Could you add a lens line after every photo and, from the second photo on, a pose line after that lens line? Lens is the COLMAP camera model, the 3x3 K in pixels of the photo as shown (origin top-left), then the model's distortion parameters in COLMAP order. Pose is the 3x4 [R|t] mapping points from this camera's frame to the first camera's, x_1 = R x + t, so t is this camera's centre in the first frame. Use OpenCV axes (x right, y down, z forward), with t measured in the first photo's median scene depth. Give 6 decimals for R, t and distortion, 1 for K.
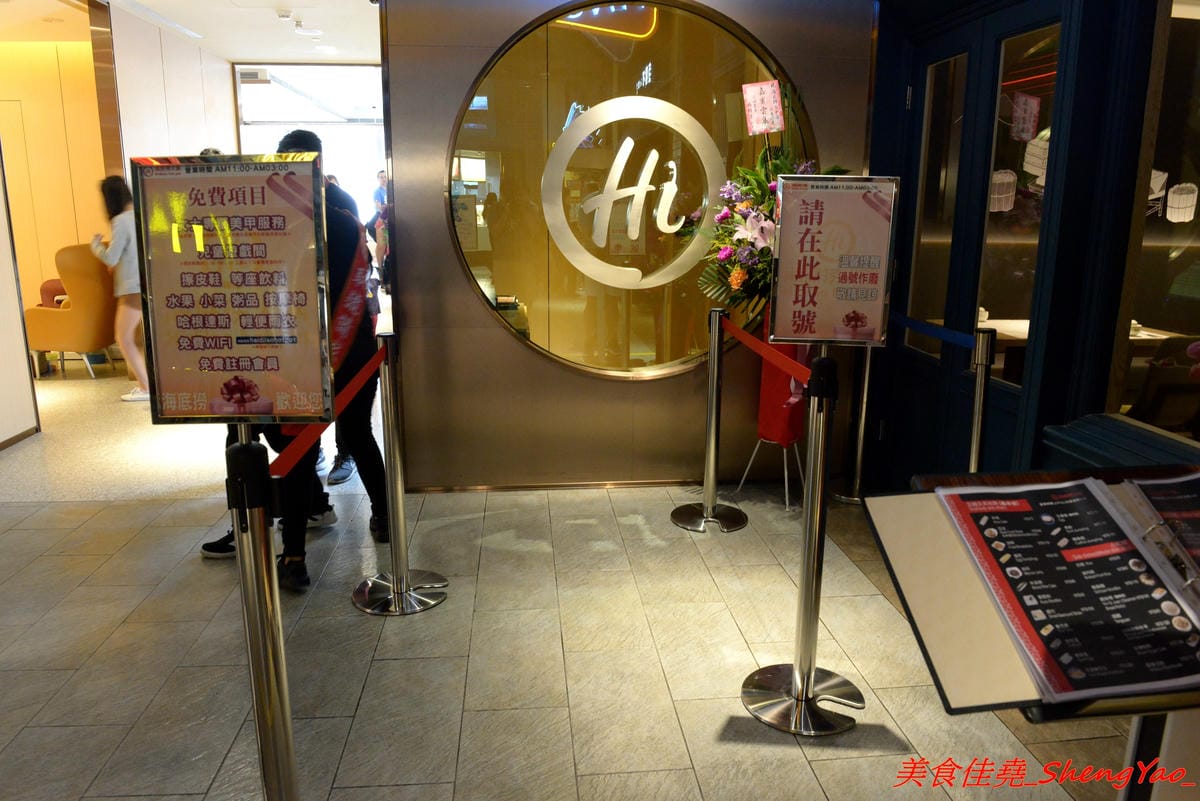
lens RADIAL K [[819.2, 0, 596.1], [0, 819.2, 396.9], [0, 0, 1]] dist [-0.068632, -0.001266]
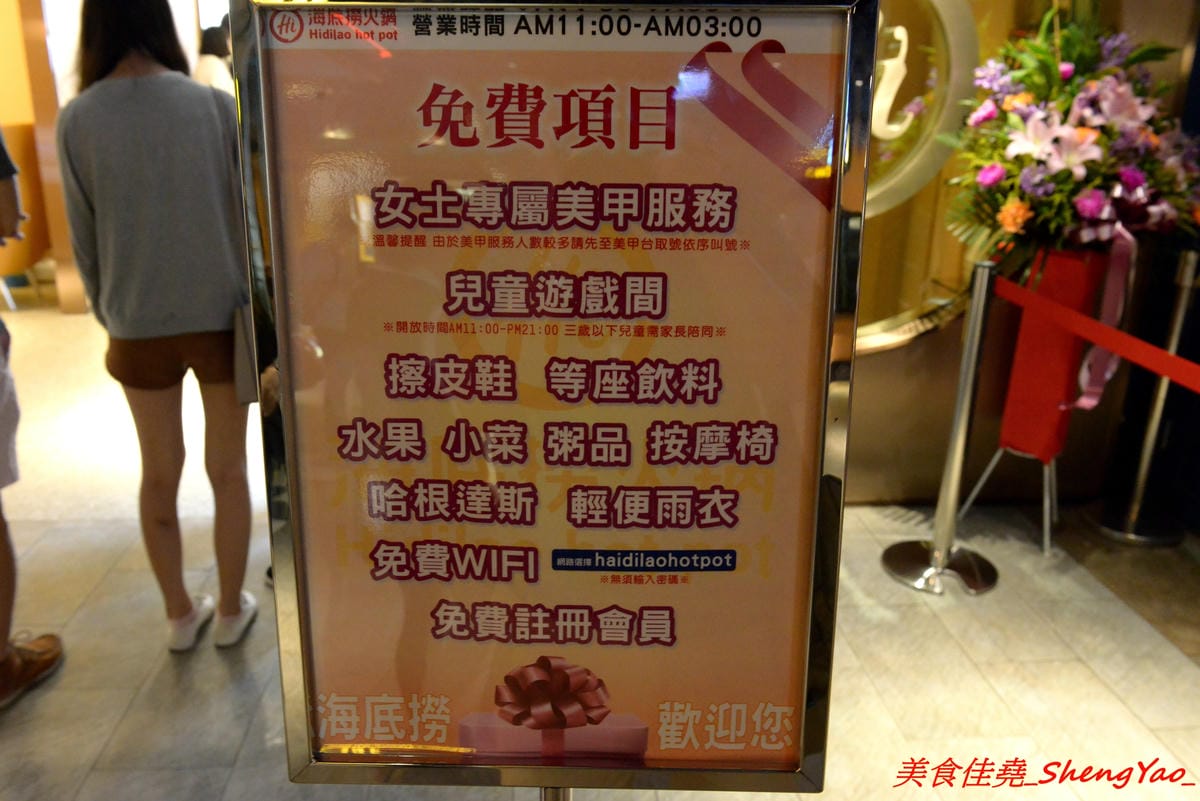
lens RADIAL K [[988.8, 0, 605.8], [0, 988.8, 401.4], [0, 0, 1]] dist [-0.038987, 0.003929]
pose [[0.999703, 0.021500, -0.011505, -0.416170], [-0.020448, 0.996185, 0.084832, -0.167851], [0.013285, -0.084571, 0.996329, 0.595741]]
